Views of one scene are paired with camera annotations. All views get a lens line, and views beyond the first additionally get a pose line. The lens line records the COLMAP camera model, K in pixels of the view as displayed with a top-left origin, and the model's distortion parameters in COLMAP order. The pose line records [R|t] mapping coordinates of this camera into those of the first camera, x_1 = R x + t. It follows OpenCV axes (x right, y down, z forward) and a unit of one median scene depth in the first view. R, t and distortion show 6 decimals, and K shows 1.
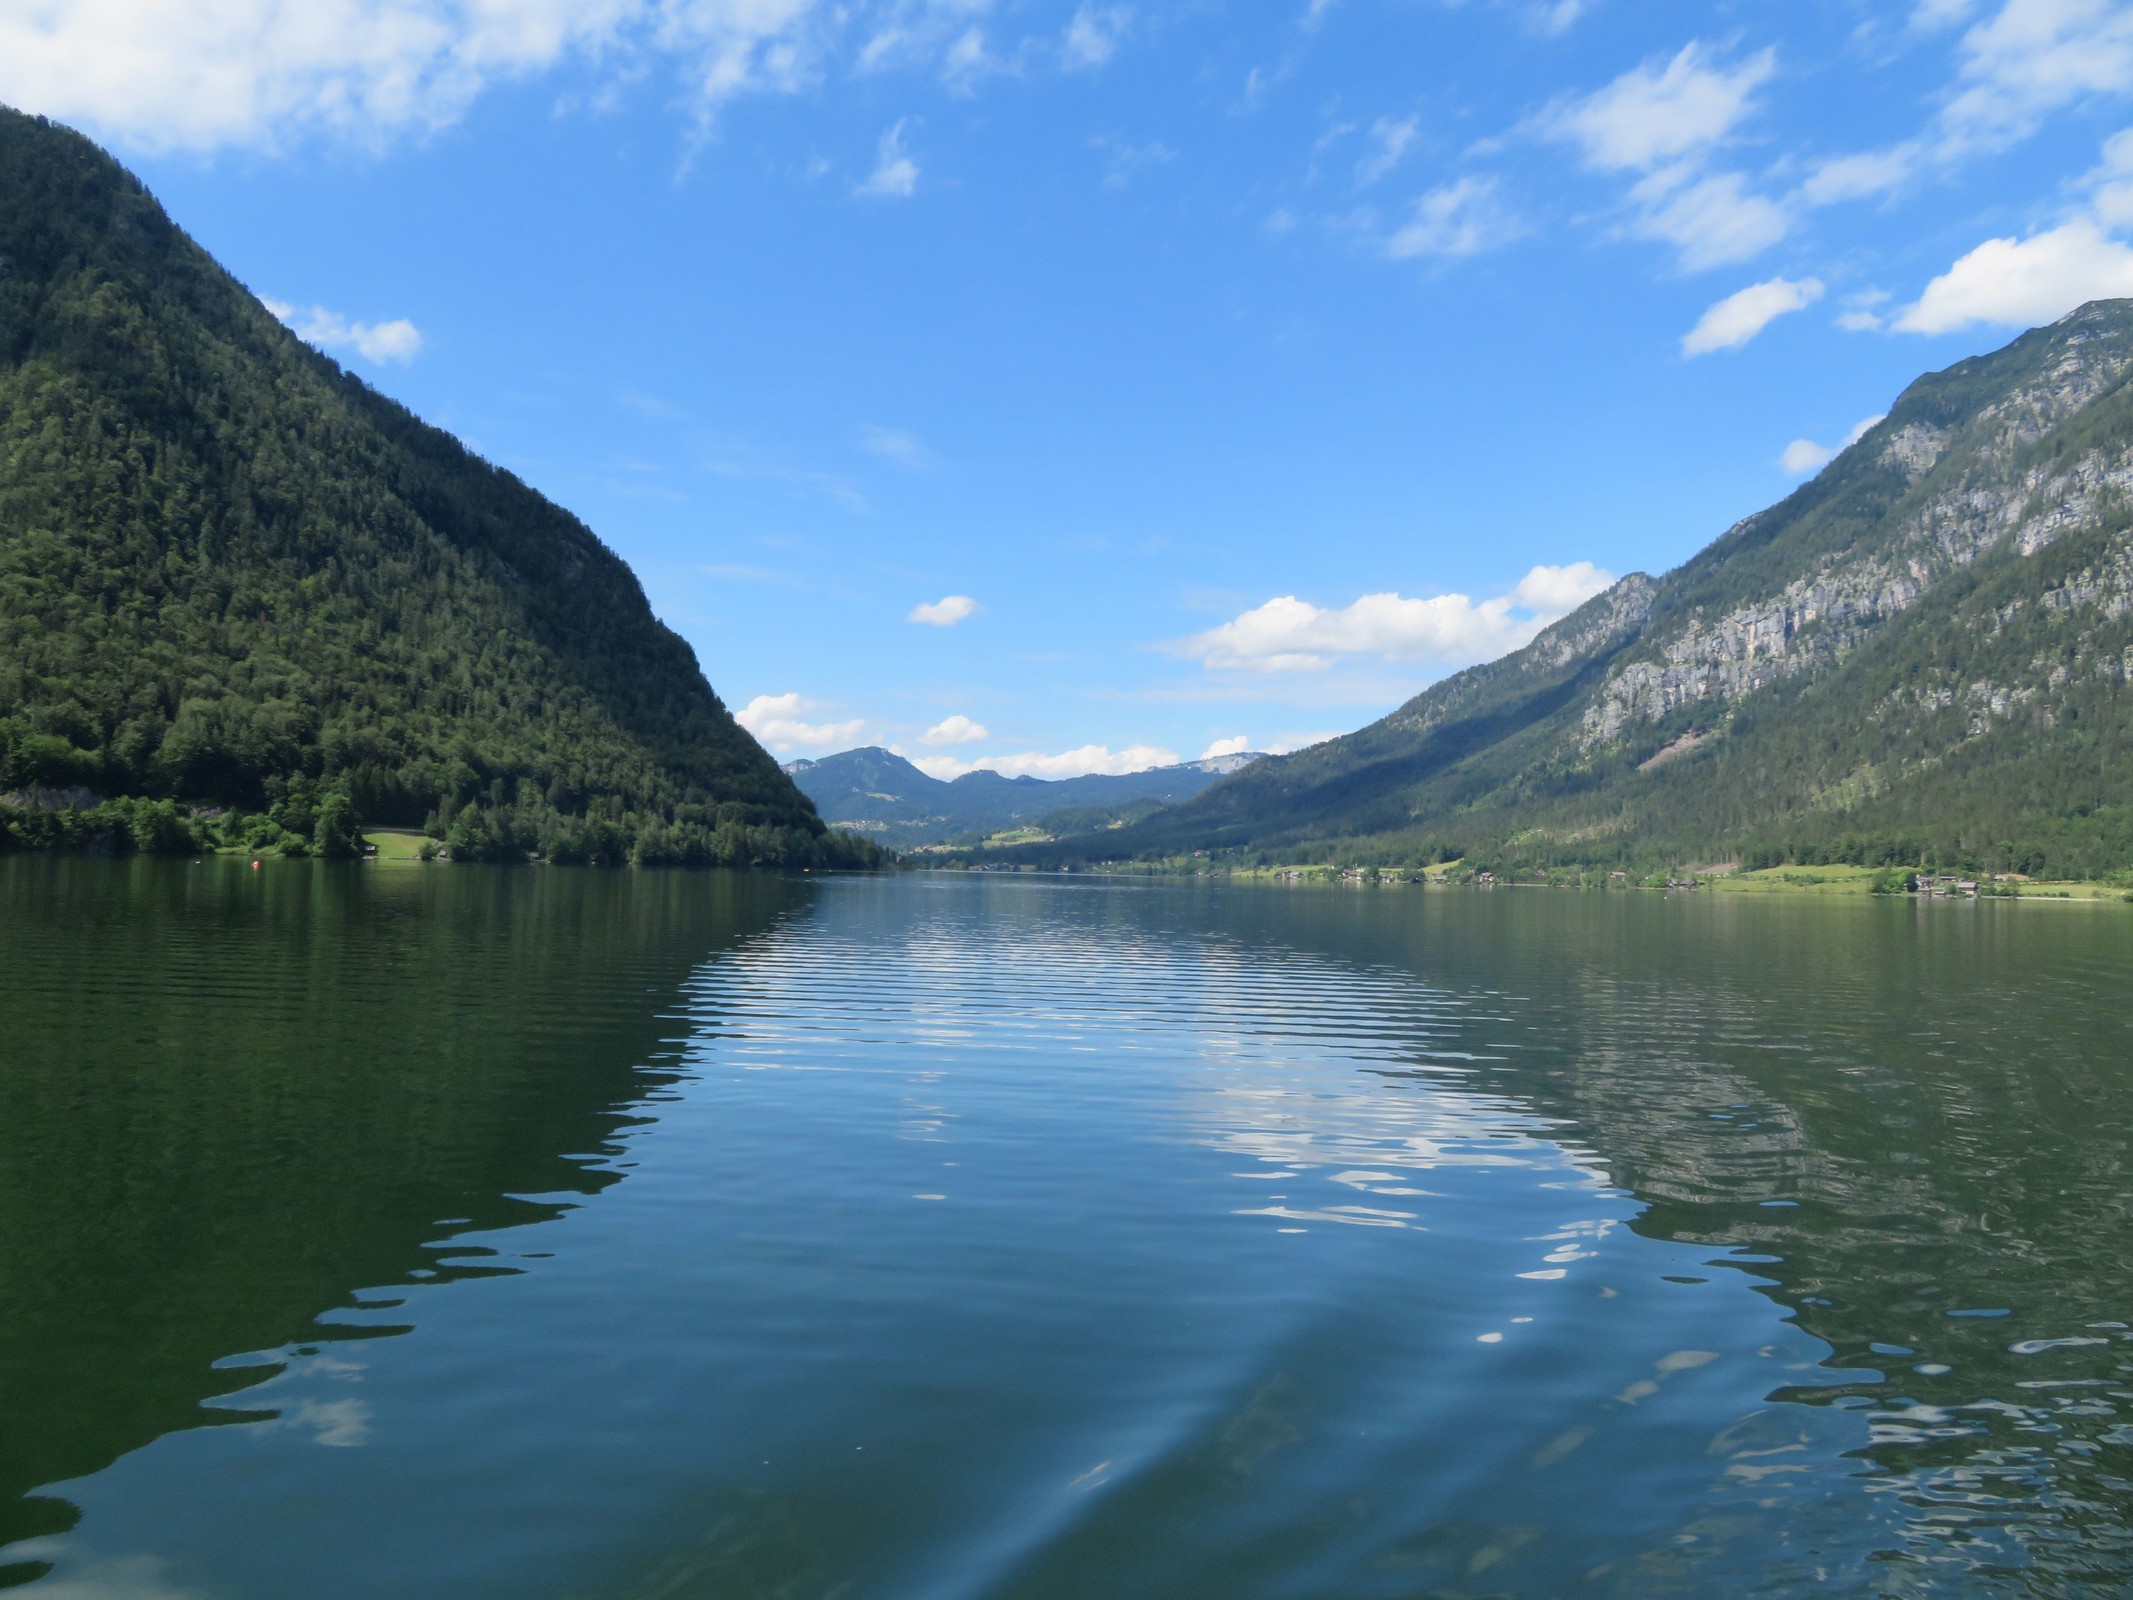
lens RADIAL K [[1556.7, 0, 1069.3], [0, 1556.7, 806.4], [0, 0, 1]] dist [0.009285, 0.001793]
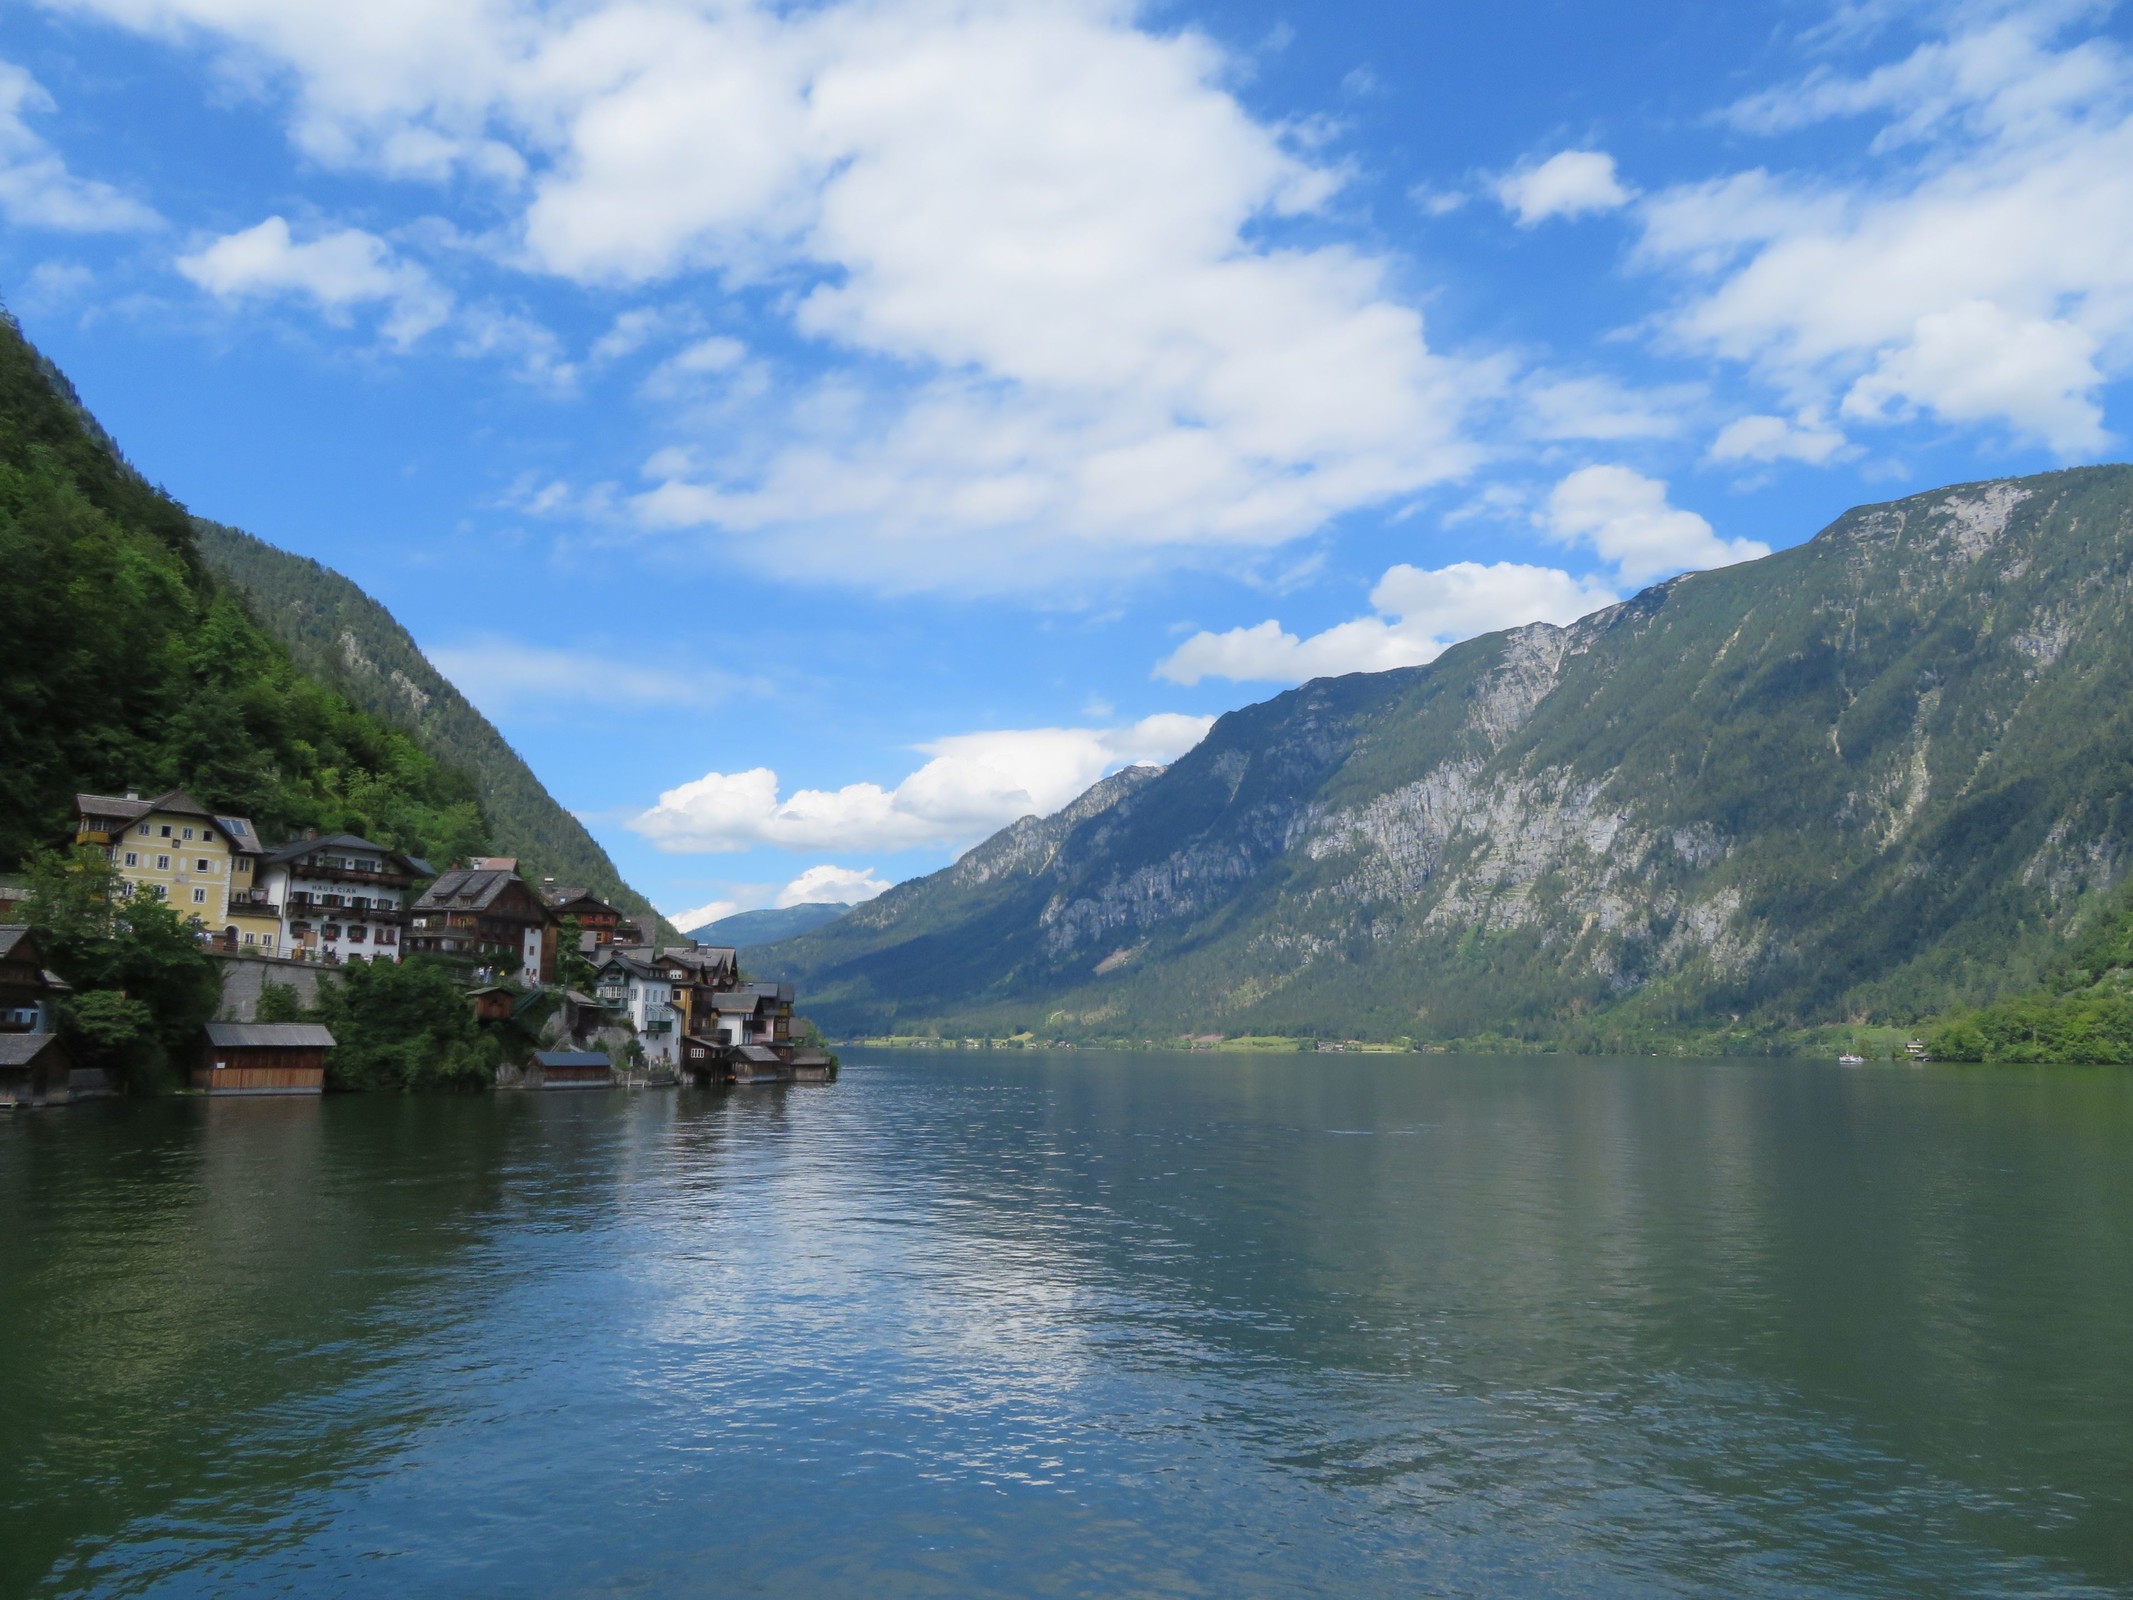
lens RADIAL K [[1556.7, 0, 1064.7], [0, 1556.7, 799.2], [0, 0, 1]] dist [0.009285, 0.001793]
pose [[0.893884, 0.060248, 0.444231, -0.348962], [-0.011861, 0.993760, -0.110910, -0.021370], [-0.448141, 0.093872, 0.889021, -0.367356]]
